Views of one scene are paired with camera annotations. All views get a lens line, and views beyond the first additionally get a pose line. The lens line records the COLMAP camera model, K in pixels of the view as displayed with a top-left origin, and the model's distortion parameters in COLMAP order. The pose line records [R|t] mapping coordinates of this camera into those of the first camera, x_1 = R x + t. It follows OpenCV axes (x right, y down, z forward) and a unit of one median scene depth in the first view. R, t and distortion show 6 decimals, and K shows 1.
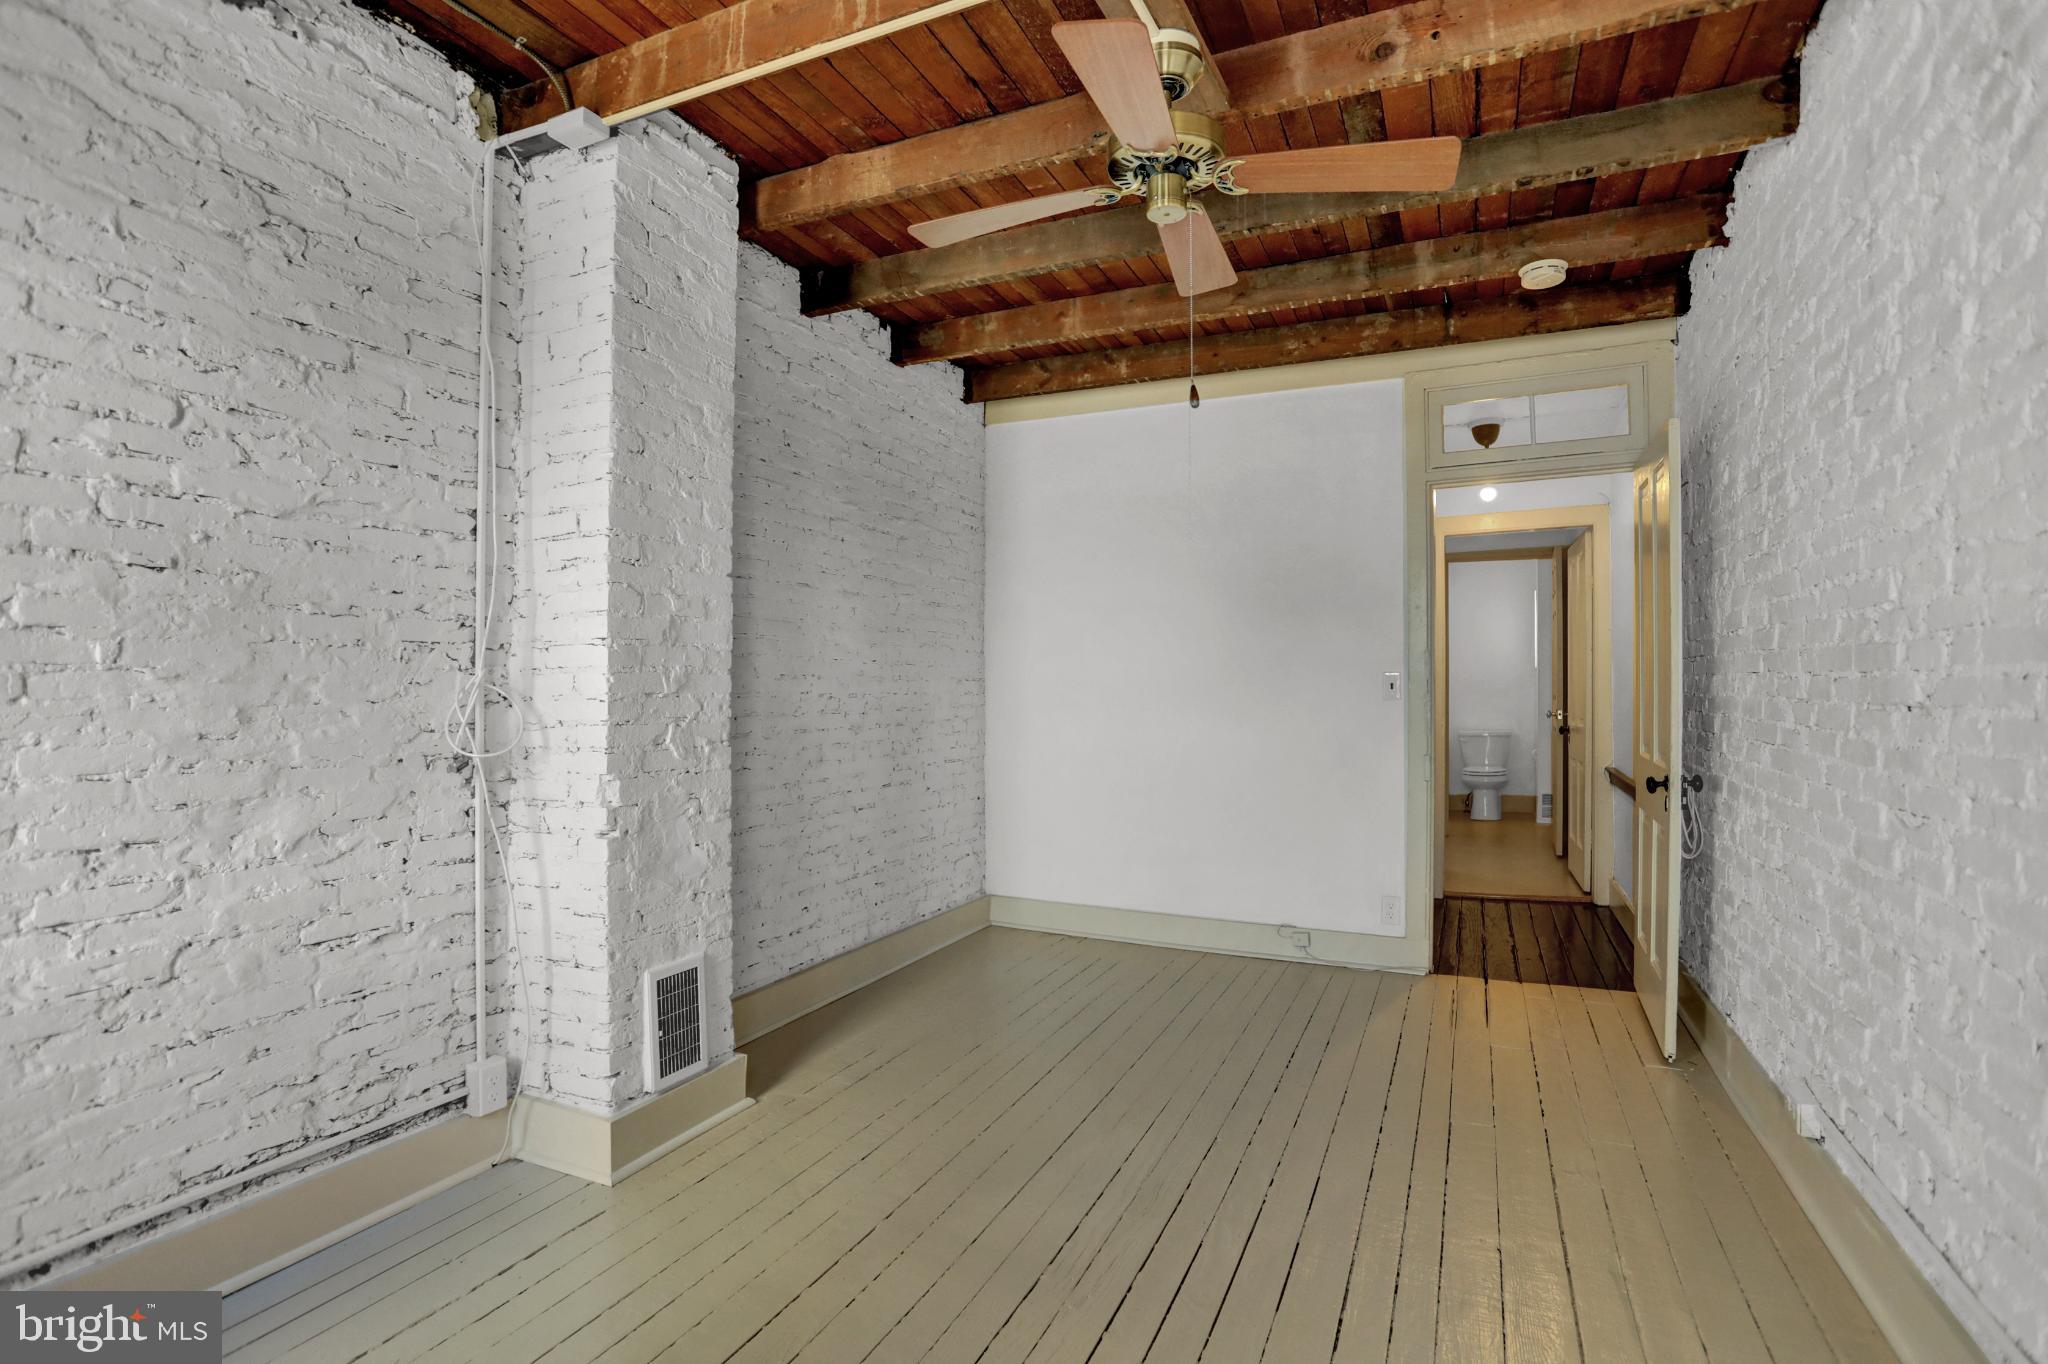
lens RADIAL K [[1007.2, 0, 1028.3], [0, 1007.2, 682.2], [0, 0, 1]] dist [-0.084166, 0.041757]
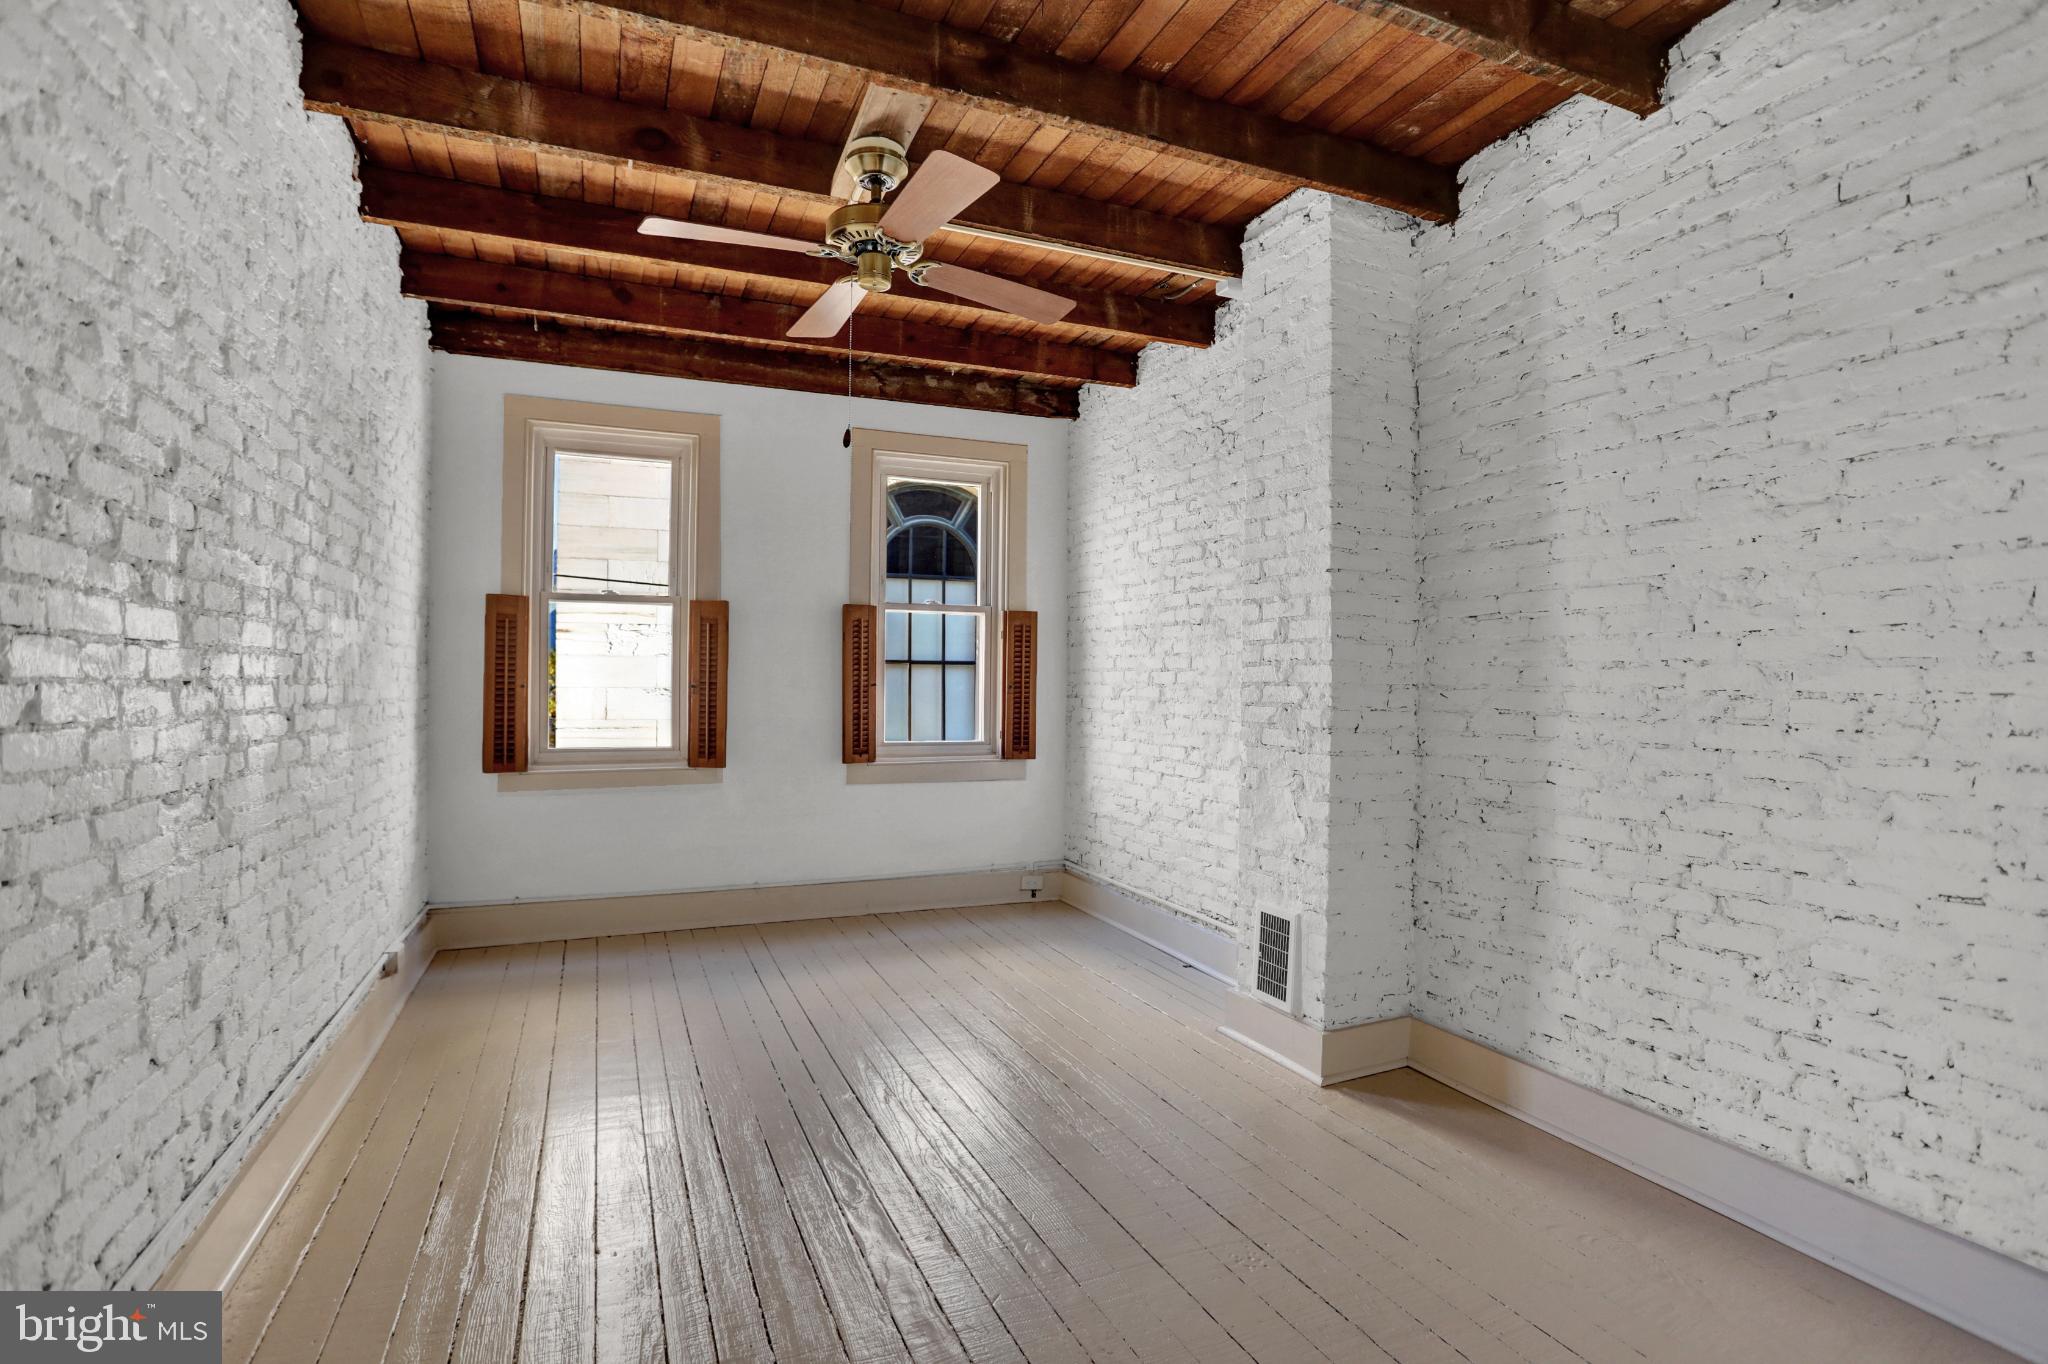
lens RADIAL K [[1007.2, 0, 1028.3], [0, 1007.2, 682.2], [0, 0, 1]] dist [-0.084166, 0.041757]
pose [[-0.675619, -0.006553, -0.737222, 0.726429], [-0.006404, 0.999975, -0.003019, 0.016333], [0.737223, 0.002682, -0.675644, 1.566462]]
